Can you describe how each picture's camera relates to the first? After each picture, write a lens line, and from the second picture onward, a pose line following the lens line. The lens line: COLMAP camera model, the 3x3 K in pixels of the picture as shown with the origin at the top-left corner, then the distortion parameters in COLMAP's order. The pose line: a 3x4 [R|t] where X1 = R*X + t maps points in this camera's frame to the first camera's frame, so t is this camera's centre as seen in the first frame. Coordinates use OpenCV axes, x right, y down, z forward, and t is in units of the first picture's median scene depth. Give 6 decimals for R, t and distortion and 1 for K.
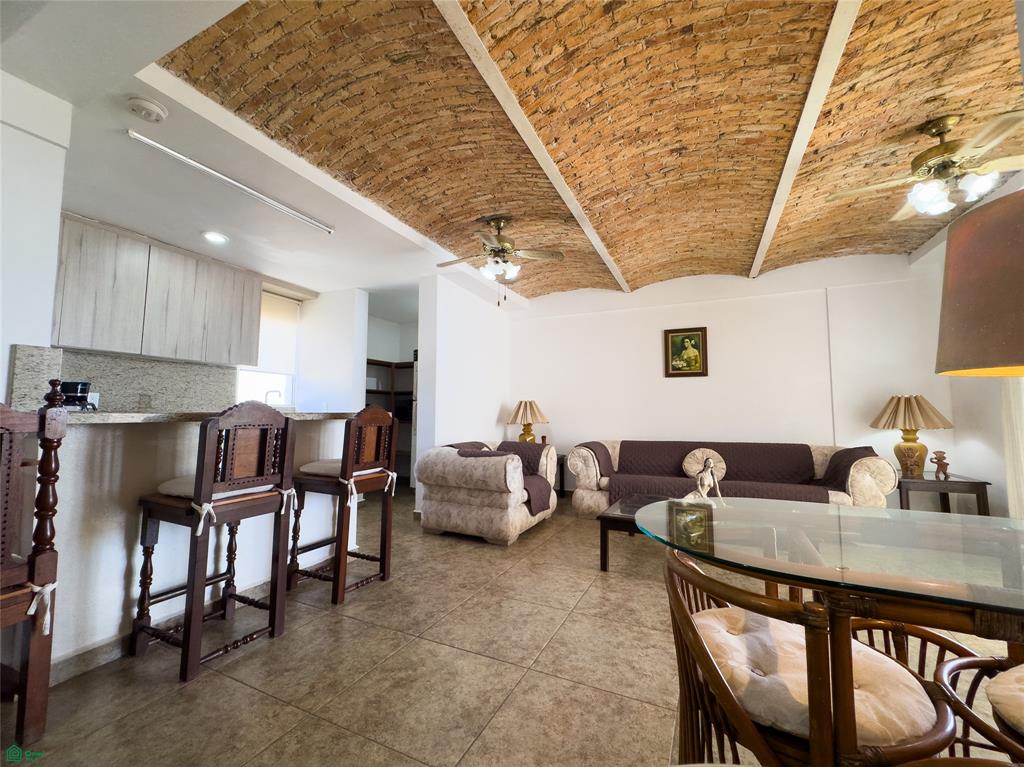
lens RADIAL K [[421.5, 0, 516.6], [0, 421.5, 382.9], [0, 0, 1]] dist [-0.005751, -0.000112]
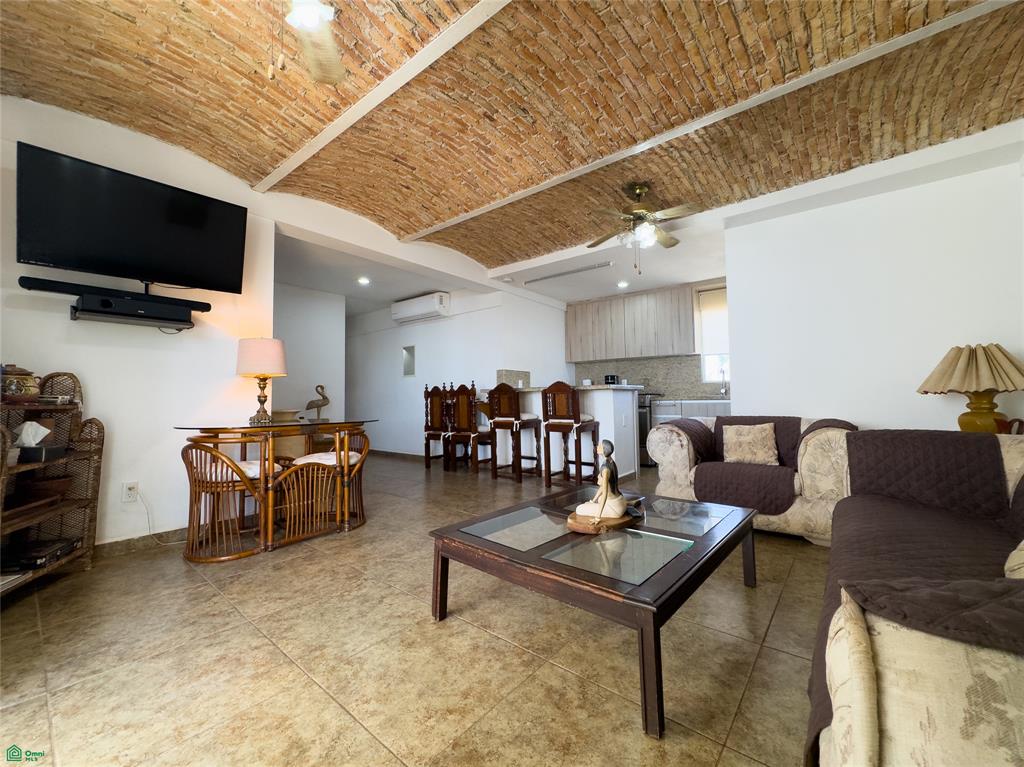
lens RADIAL K [[419.7, 0, 504.3], [0, 419.7, 382.9], [0, 0, 1]] dist [-0.000260, 0.000067]
pose [[-0.272596, -0.038571, -0.961355, 0.978176], [0.079760, 0.994851, -0.062531, 0.109490], [0.958817, -0.093724, -0.268116, 0.921520]]
